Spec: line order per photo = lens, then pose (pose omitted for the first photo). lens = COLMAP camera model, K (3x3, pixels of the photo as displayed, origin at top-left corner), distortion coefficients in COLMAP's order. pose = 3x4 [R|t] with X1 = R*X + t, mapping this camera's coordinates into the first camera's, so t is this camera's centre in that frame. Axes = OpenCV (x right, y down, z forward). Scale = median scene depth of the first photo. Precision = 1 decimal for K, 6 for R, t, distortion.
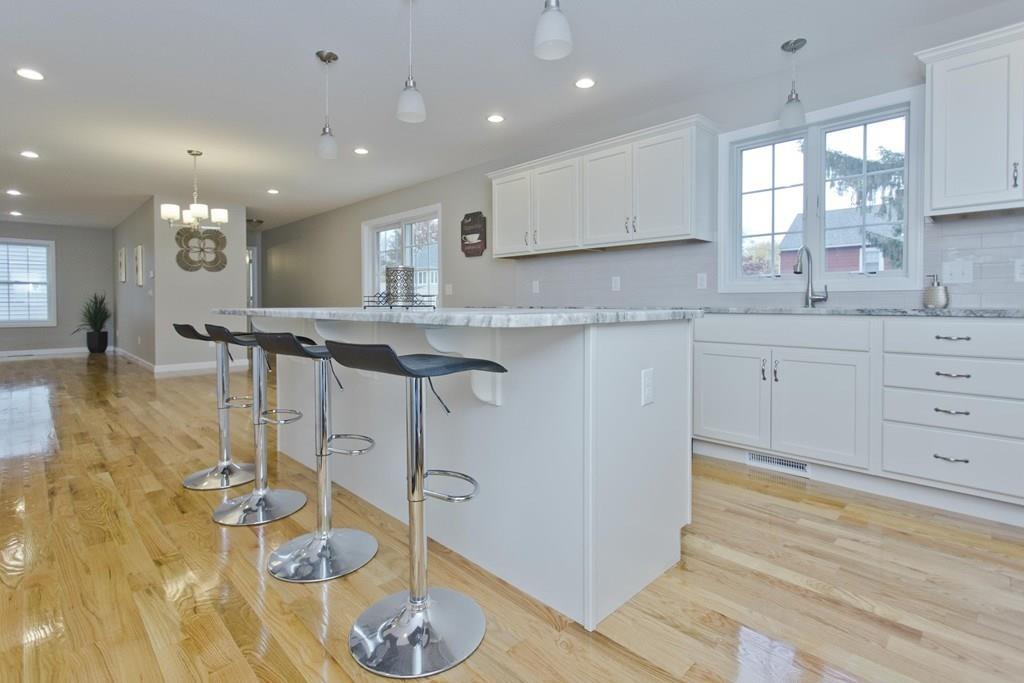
lens RADIAL K [[511.1, 0, 511.7], [0, 511.1, 325.0], [0, 0, 1]] dist [0.000395, -0.000170]
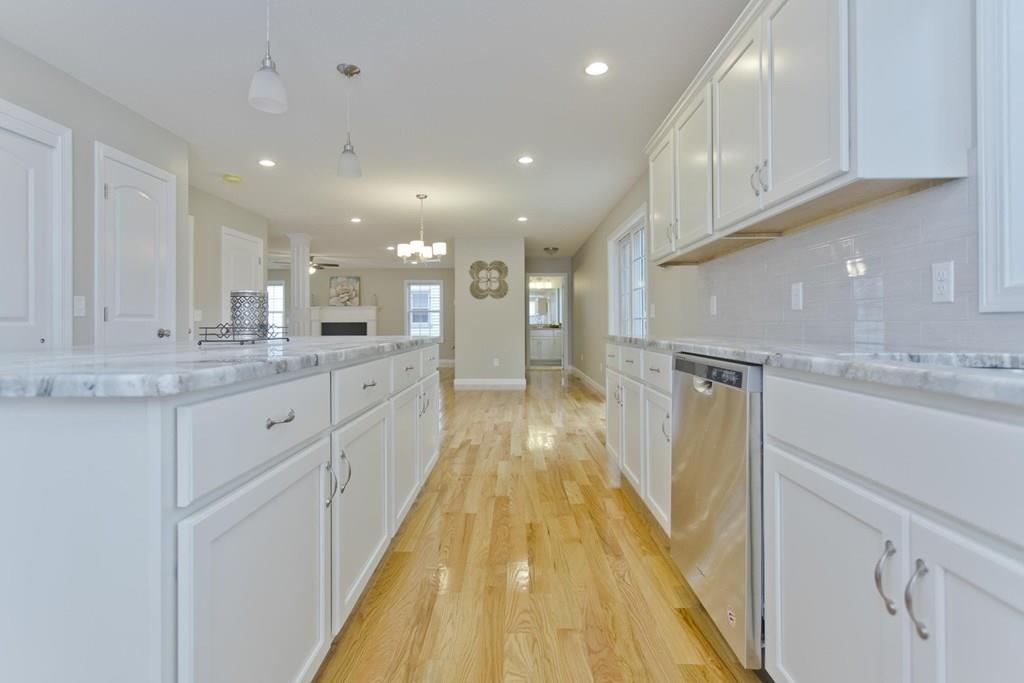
lens RADIAL K [[498.0, 0, 512.7], [0, 498.0, 321.3], [0, 0, 1]] dist [-0.002143, -0.000048]
pose [[0.698591, -0.005031, -0.715504, 0.313317], [-0.027905, 0.999023, -0.034270, -0.025869], [0.714977, 0.043906, 0.697768, 0.382834]]
